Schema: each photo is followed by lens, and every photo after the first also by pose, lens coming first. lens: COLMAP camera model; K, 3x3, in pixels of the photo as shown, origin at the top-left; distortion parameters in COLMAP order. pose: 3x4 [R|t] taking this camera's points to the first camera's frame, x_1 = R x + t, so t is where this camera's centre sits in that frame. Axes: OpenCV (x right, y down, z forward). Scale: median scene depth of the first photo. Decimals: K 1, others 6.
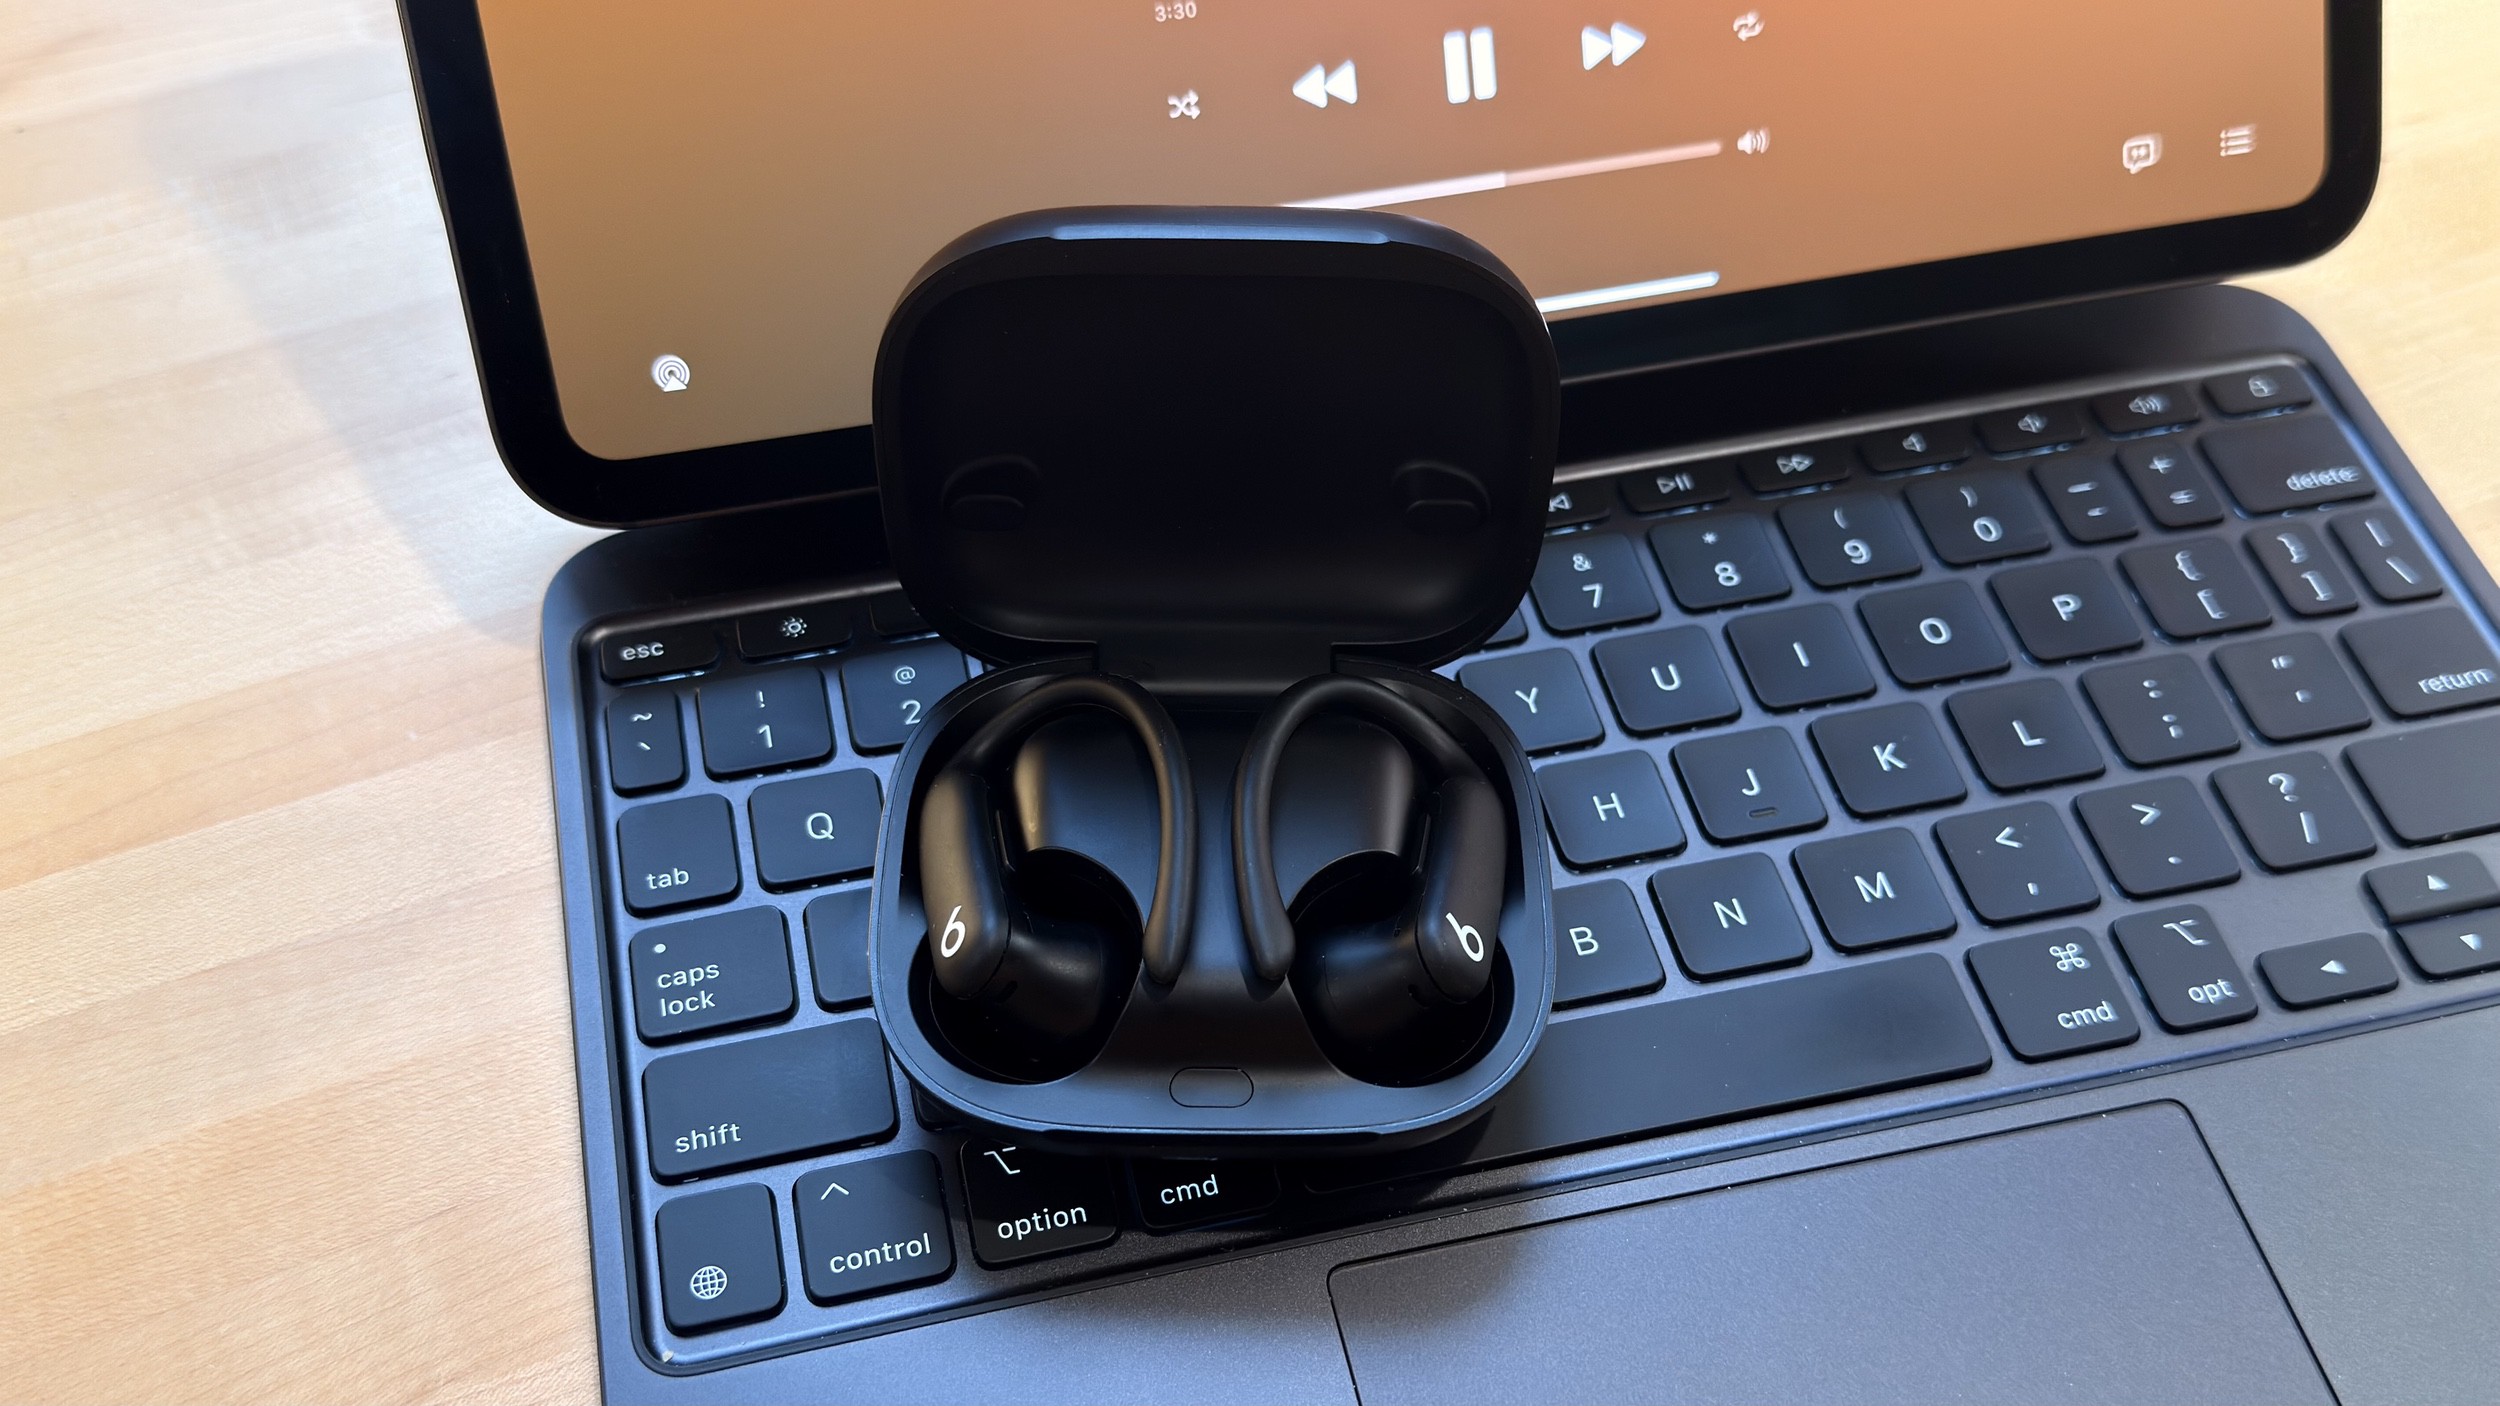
lens RADIAL K [[2655.3, 0, 1250.0], [0, 2655.3, 703.0], [0, 0, 1]] dist [0.227967, -0.732839]
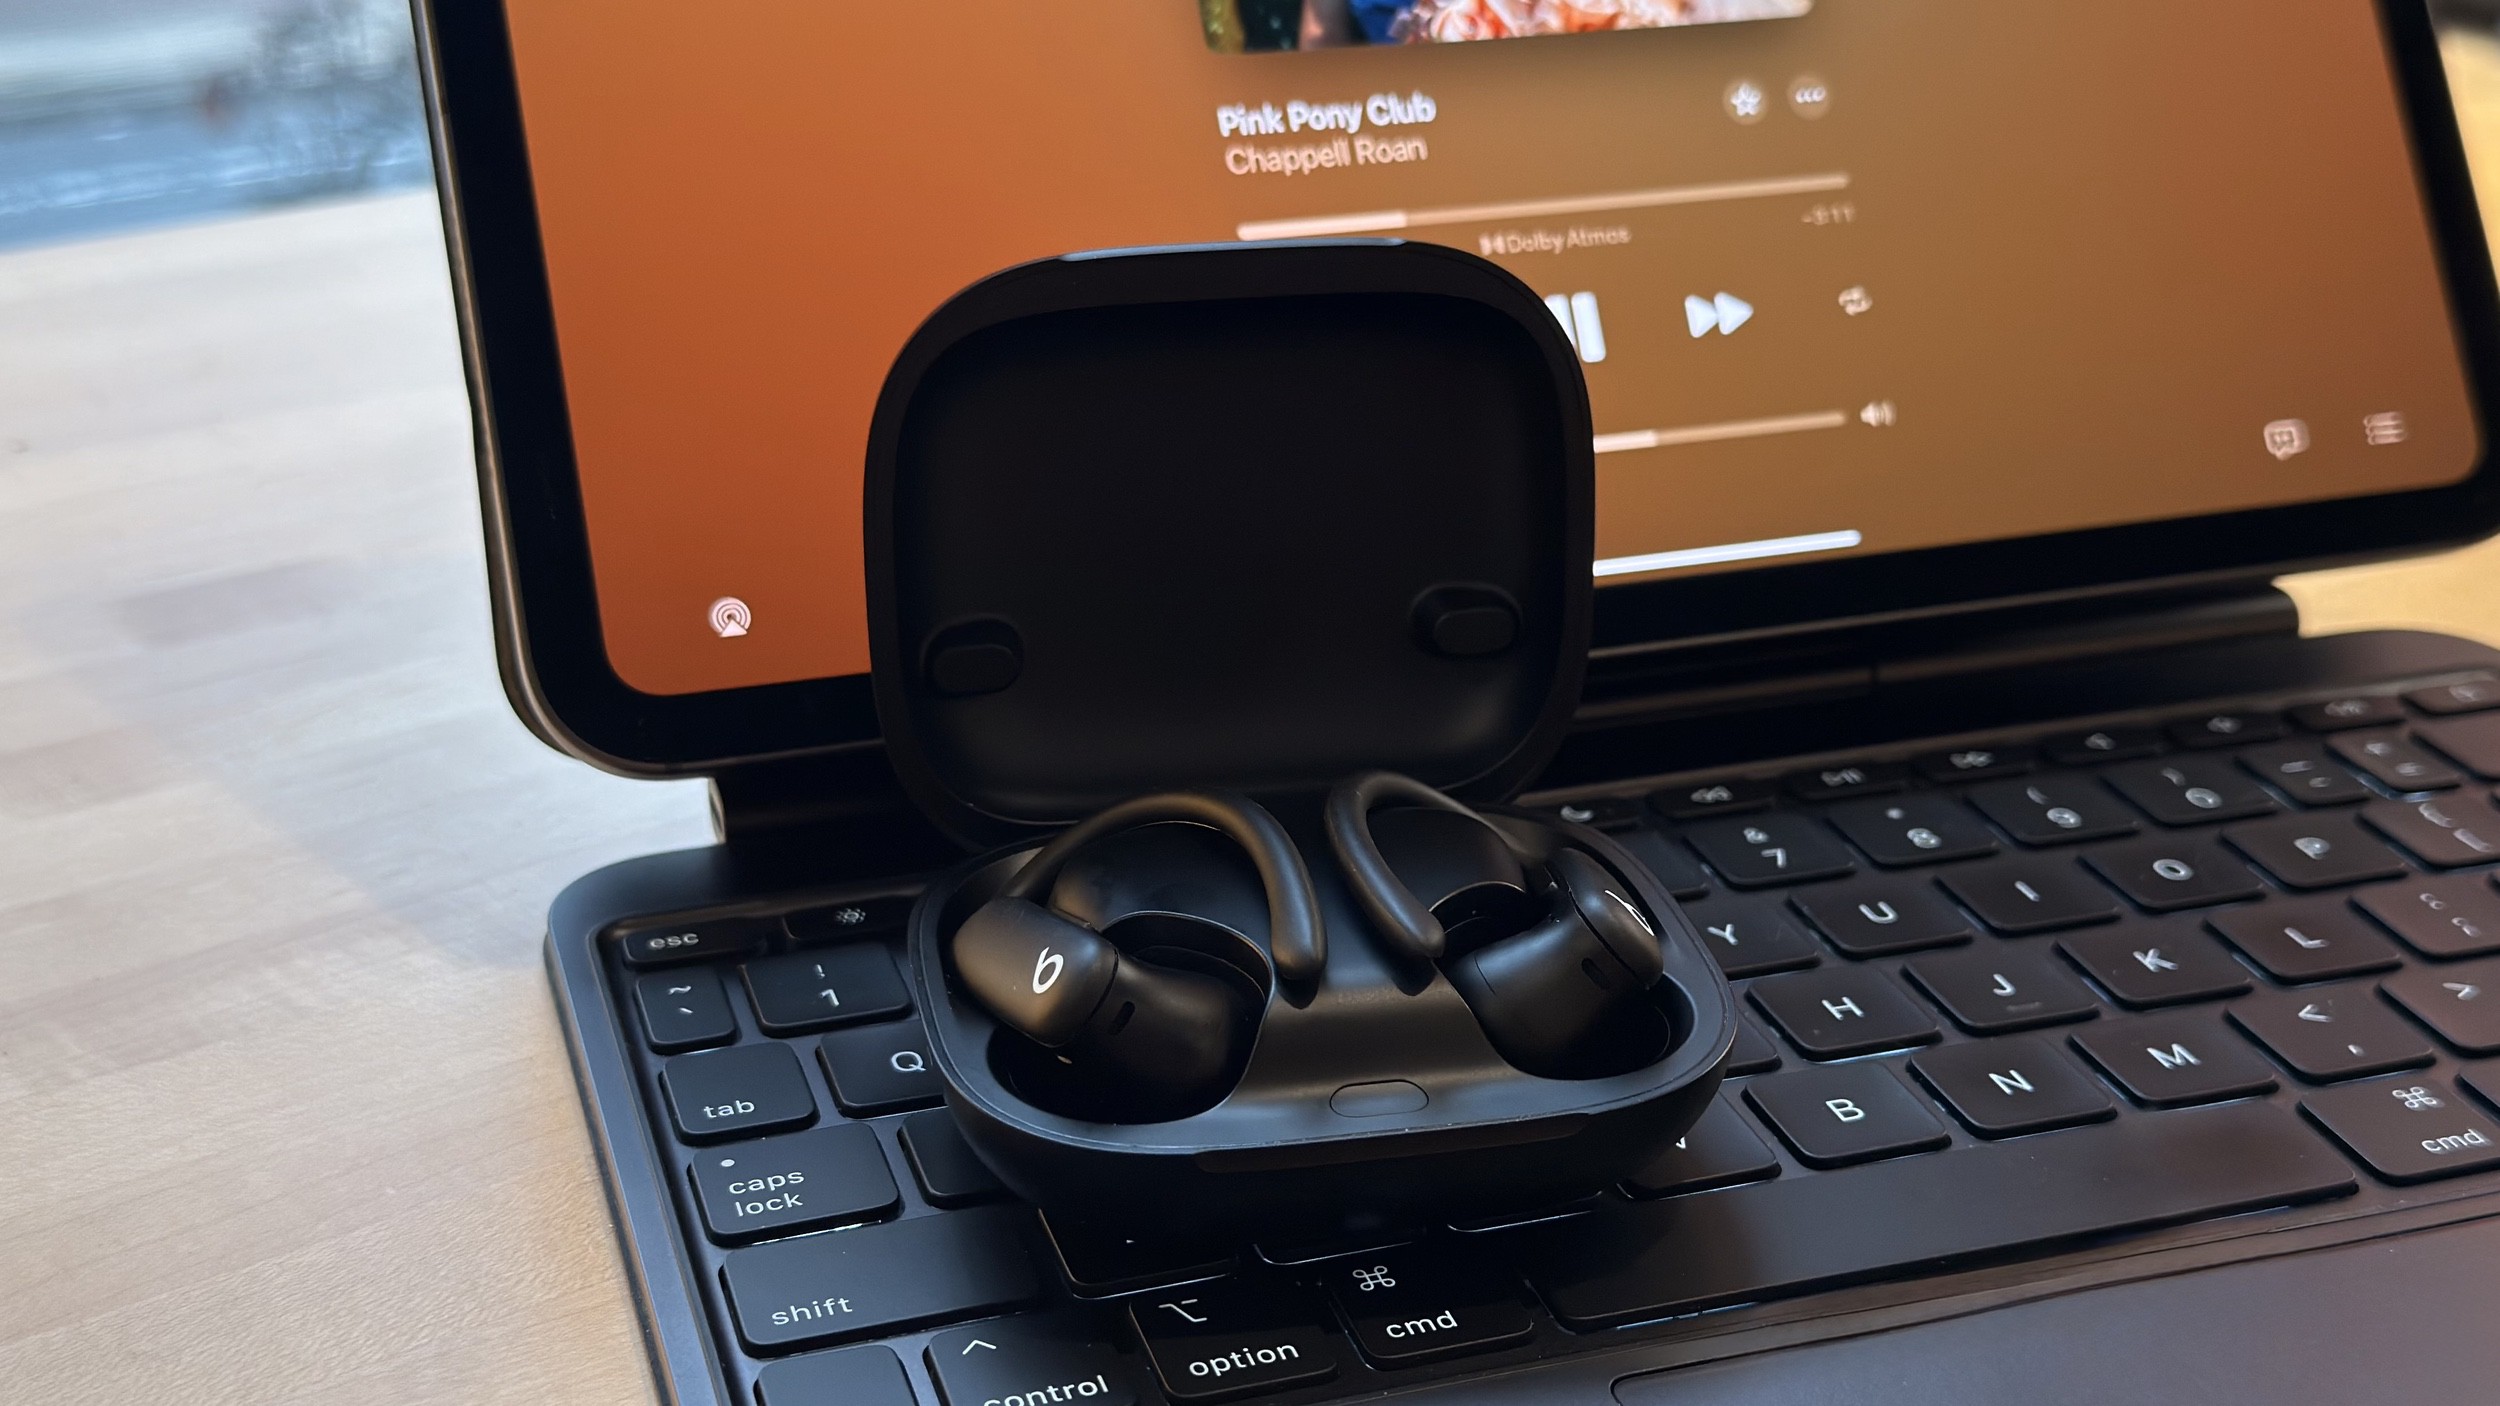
lens RADIAL K [[3347.1, 0, 1250.0], [0, 3347.1, 703.0], [0, 0, 1]] dist [0.224728, -0.660728]
pose [[0.996587, -0.031025, 0.076498, -0.131240], [0.062556, 0.888492, -0.454609, 0.427178], [-0.053863, 0.457843, 0.887400, 0.018264]]
